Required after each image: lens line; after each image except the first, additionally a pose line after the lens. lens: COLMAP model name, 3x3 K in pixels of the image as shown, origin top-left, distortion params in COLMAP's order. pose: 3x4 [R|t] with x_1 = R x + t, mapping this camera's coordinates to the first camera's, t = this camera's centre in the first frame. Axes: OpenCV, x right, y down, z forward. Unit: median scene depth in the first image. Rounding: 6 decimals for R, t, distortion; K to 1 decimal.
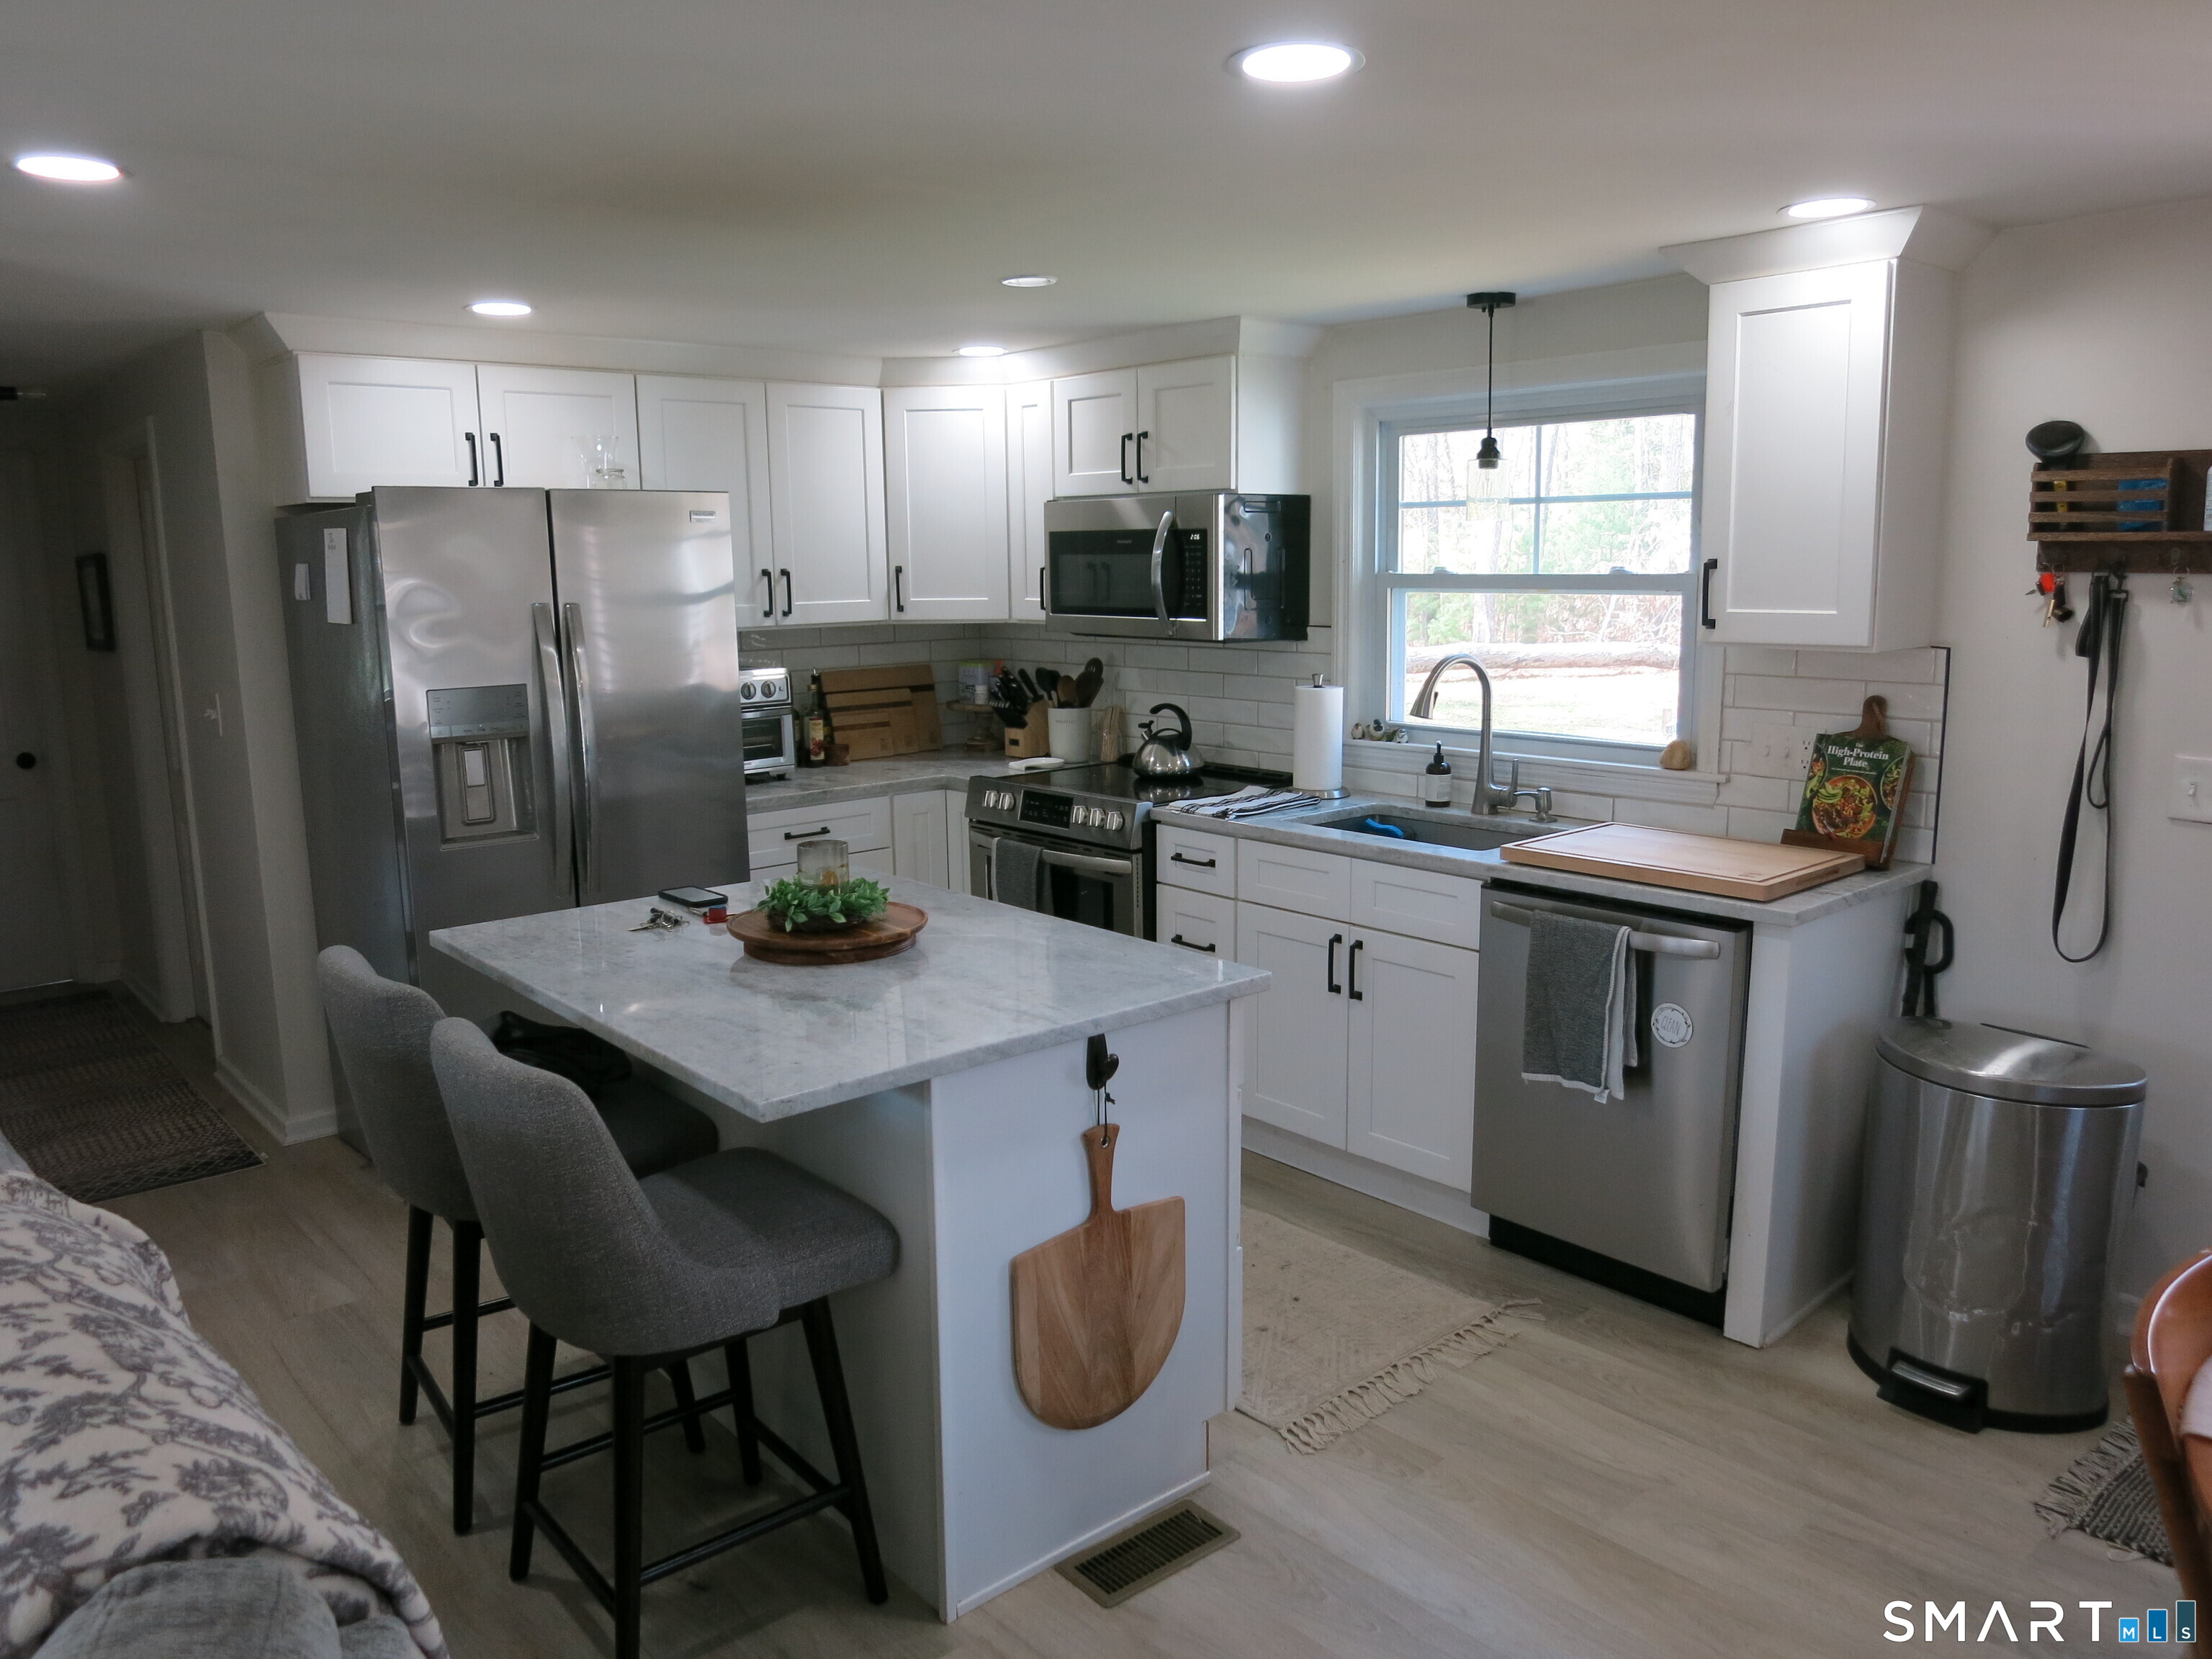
lens RADIAL K [[1584.6, 0, 1106.8], [0, 1584.6, 821.4], [0, 0, 1]] dist [-0.050188, -0.001479]
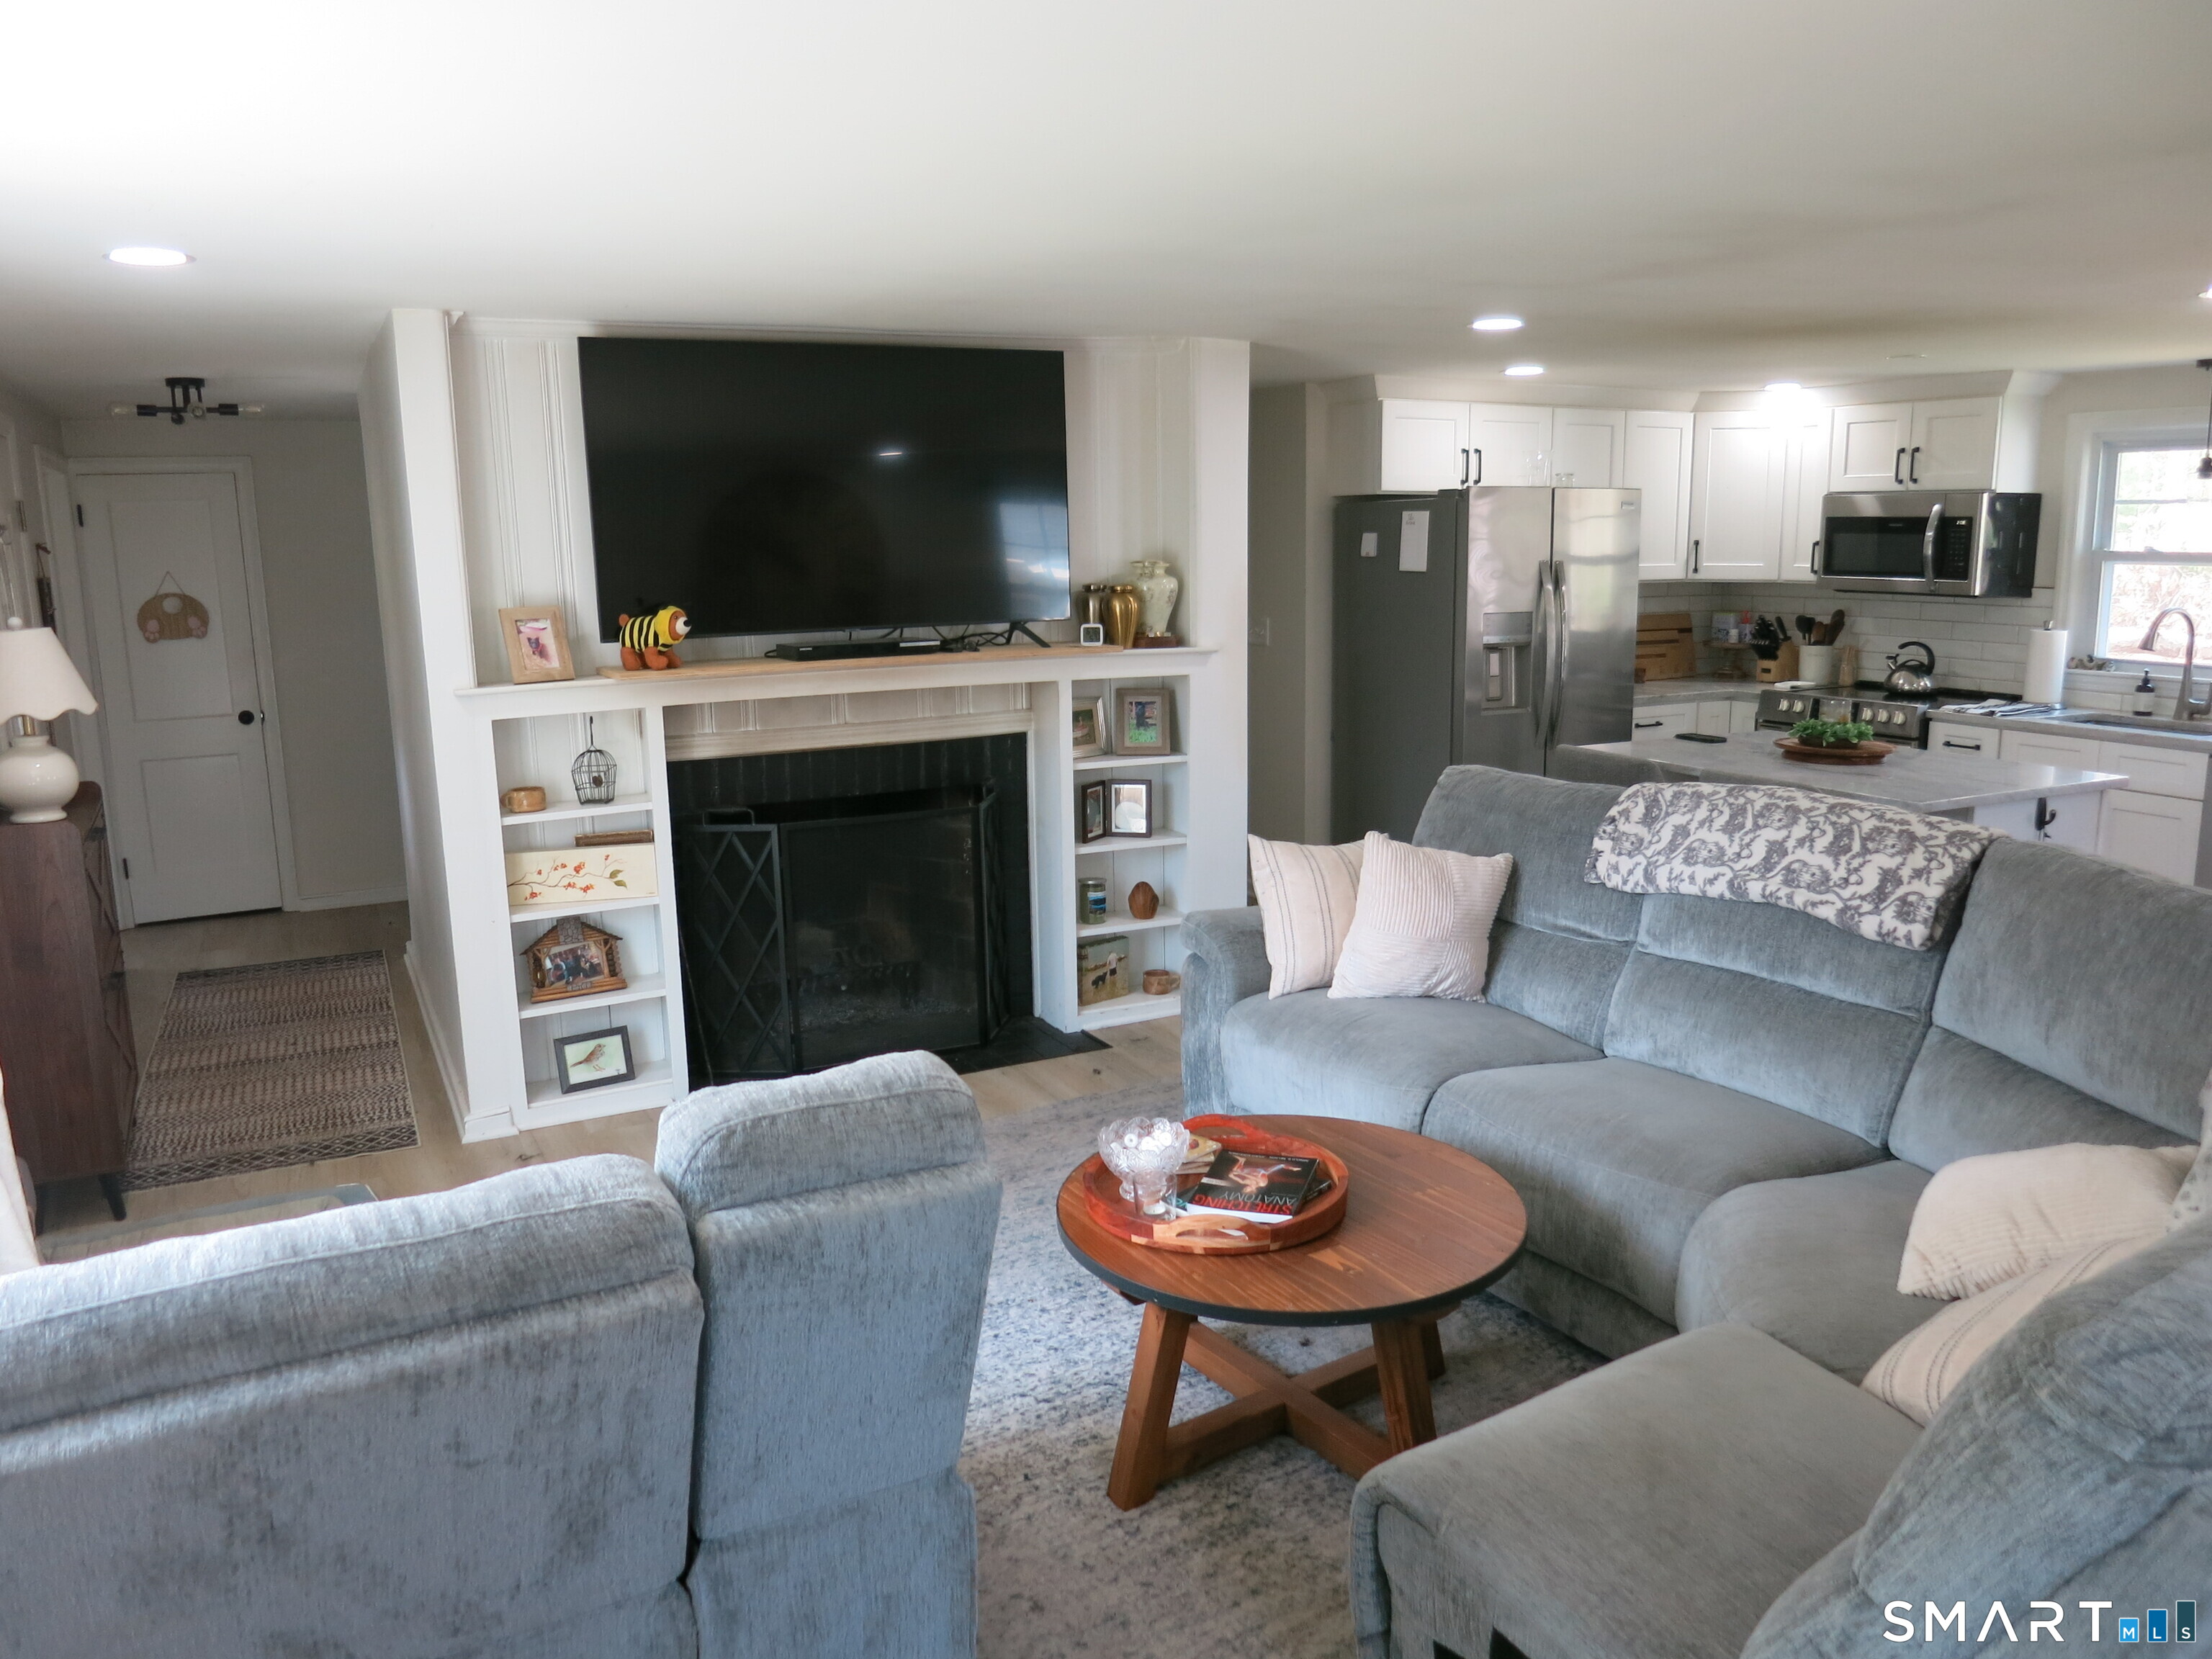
lens RADIAL K [[1584.6, 0, 1104.2], [0, 1584.6, 844.0], [0, 0, 1]] dist [-0.050188, -0.001479]
pose [[0.970511, 0.049756, -0.235866, -0.343129], [-0.042814, 0.998488, 0.034466, 0.092721], [0.237224, -0.023351, 0.971174, -0.545345]]
